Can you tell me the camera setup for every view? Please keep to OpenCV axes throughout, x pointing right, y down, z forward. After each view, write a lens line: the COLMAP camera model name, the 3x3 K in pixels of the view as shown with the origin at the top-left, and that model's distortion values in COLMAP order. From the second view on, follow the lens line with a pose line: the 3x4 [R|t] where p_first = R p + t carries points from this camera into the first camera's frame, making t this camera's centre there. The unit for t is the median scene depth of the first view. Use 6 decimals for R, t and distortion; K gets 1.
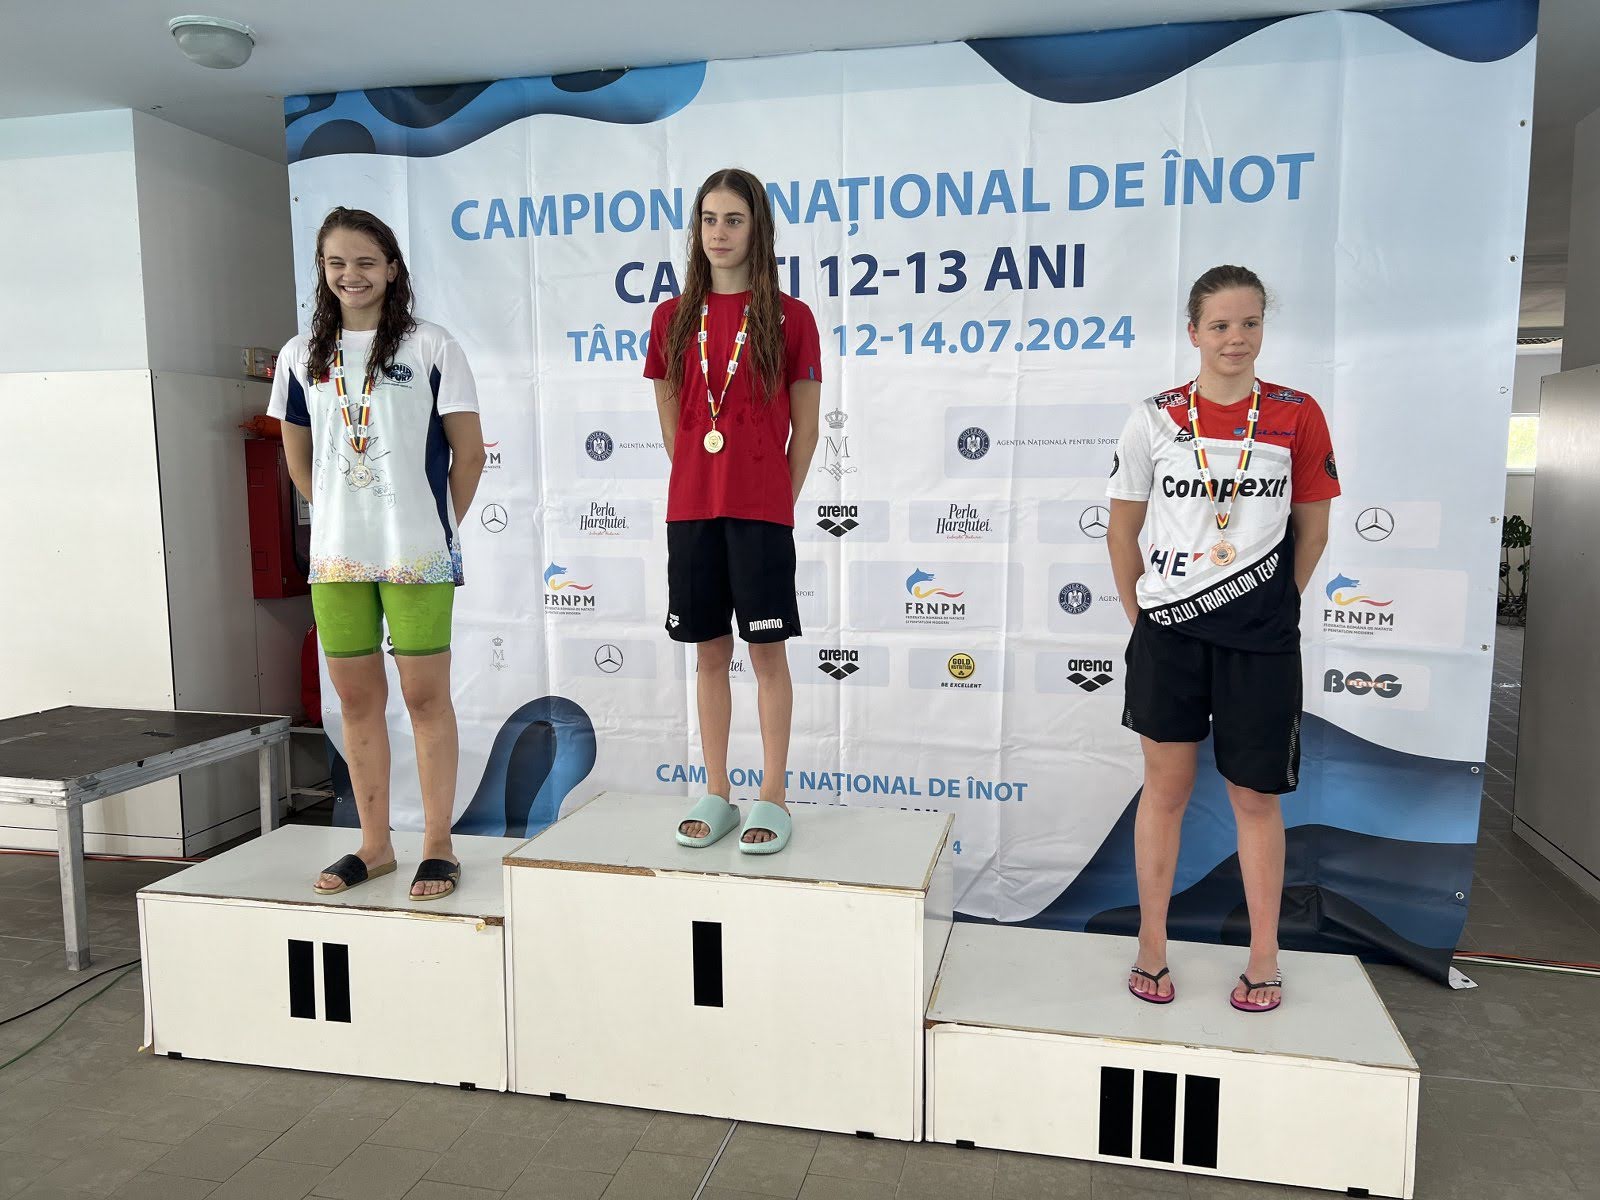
lens RADIAL K [[1241.3, 0, 801.2], [0, 1241.3, 613.0], [0, 0, 1]] dist [0.032248, -0.033638]
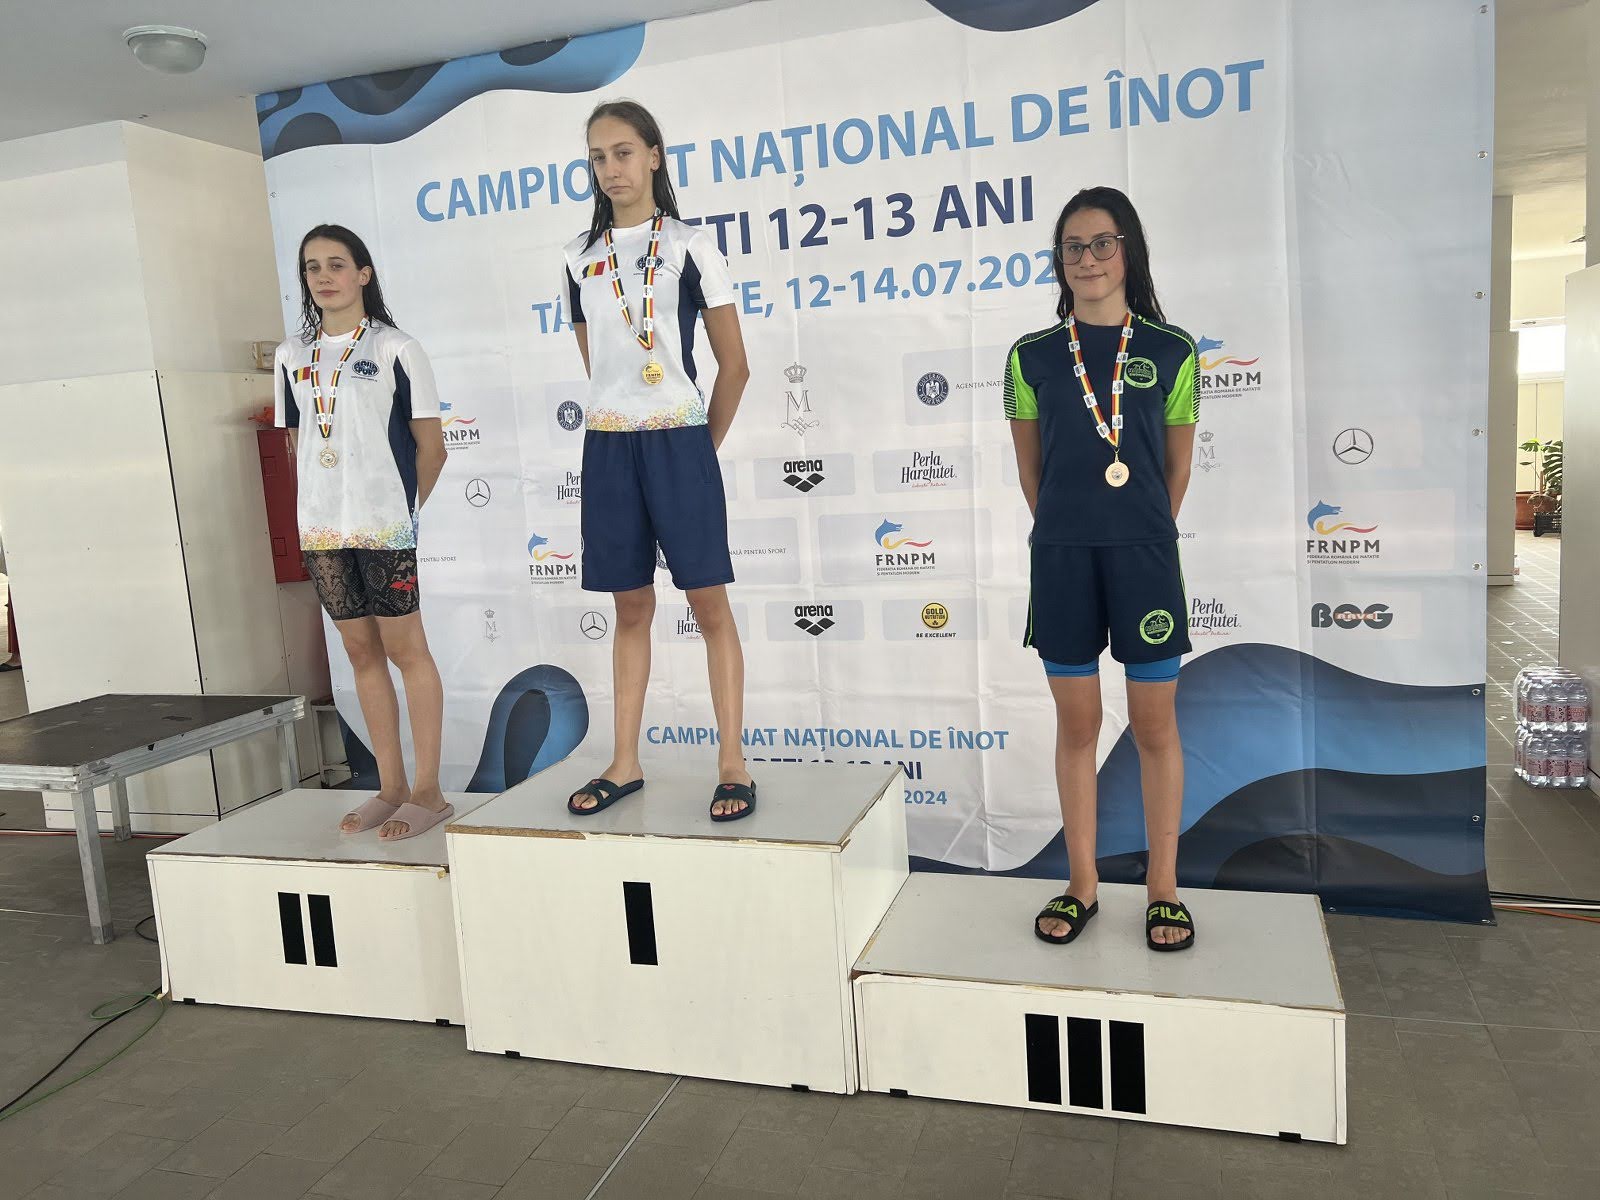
lens RADIAL K [[1241.3, 0, 793.5], [0, 1241.3, 603.1], [0, 0, 1]] dist [0.032248, -0.033638]
pose [[0.994426, -0.050705, -0.092444, 0.111817], [0.053075, 0.998318, 0.023350, 0.003683], [0.091105, -0.028127, 0.995444, 0.006238]]
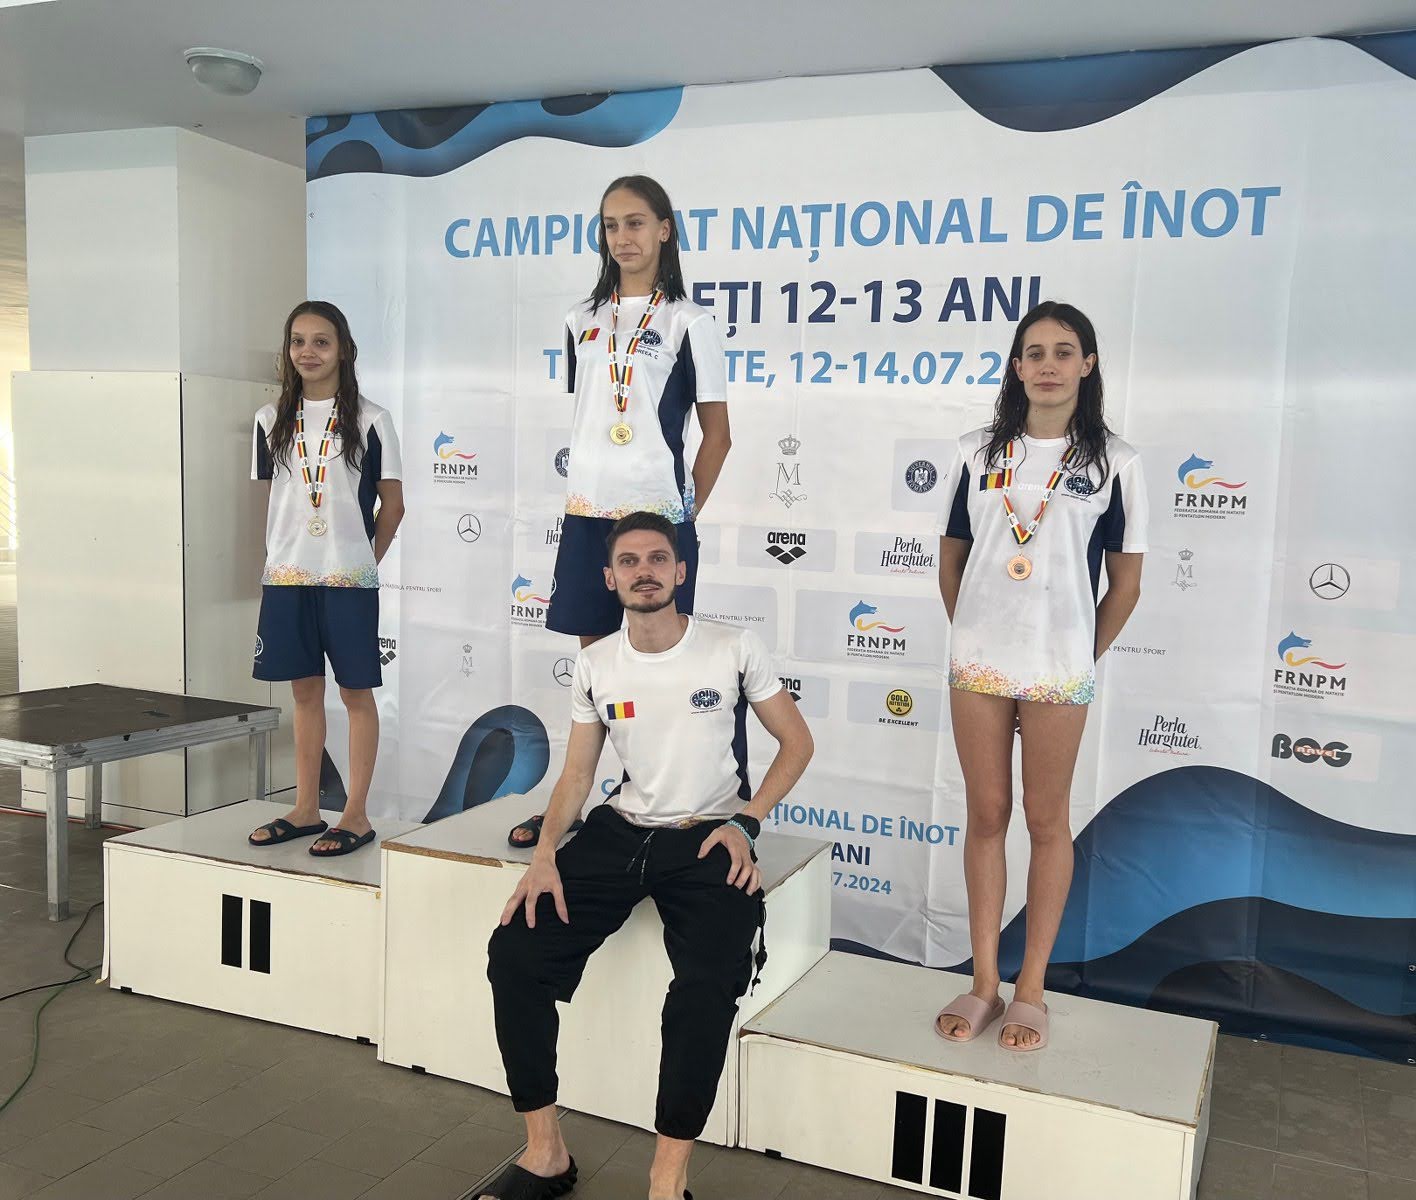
lens RADIAL K [[1351.7, 0, 758.7], [0, 1351.7, 659.0], [0, 0, 1]] dist [0.022141, 0.000000]
pose [[0.985749, 0.066073, -0.154701, 0.187062], [-0.065283, 0.997815, 0.010185, 0.004829], [0.155036, 0.000059, 0.987909, -0.075287]]
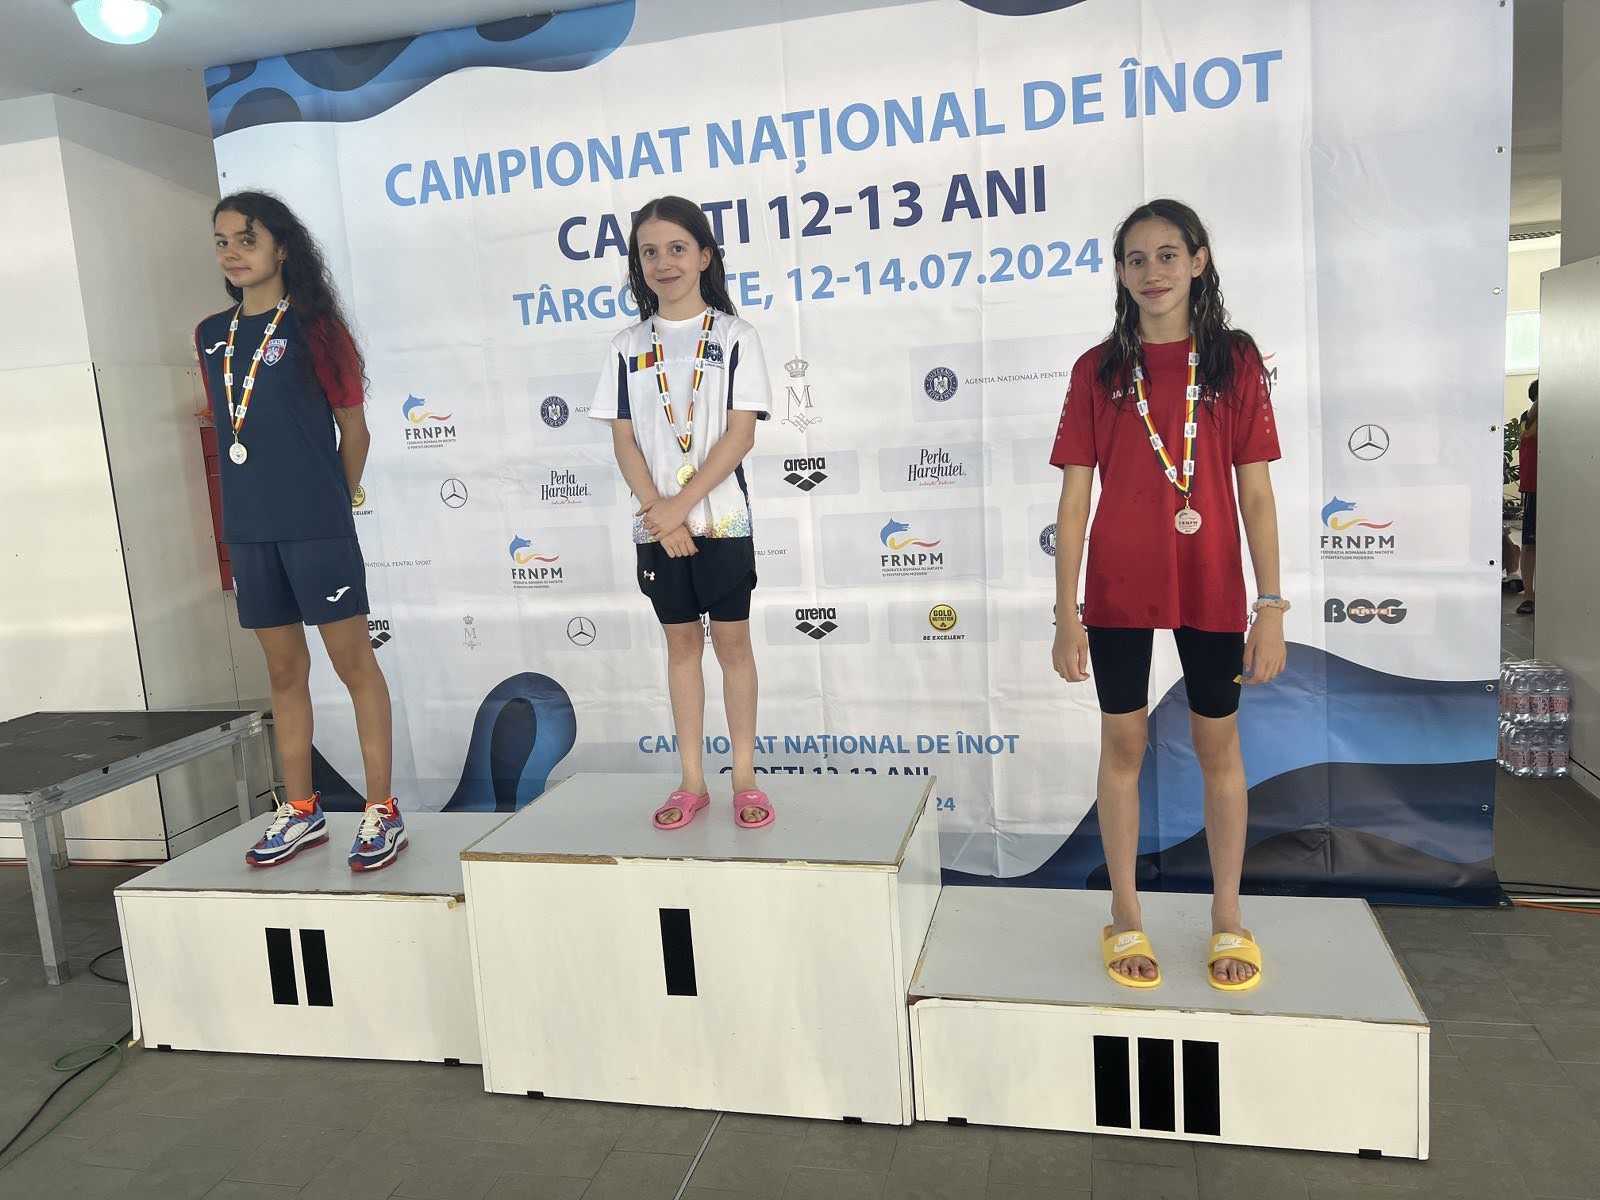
lens RADIAL K [[1241.3, 0, 800.2], [0, 1241.3, 600.6], [0, 0, 1]] dist [0.032248, -0.033638]
pose [[0.997888, -0.062723, -0.016871, 0.036765], [0.063229, 0.997506, 0.031363, -0.007574], [0.014862, -0.032363, 0.999366, 0.039474]]
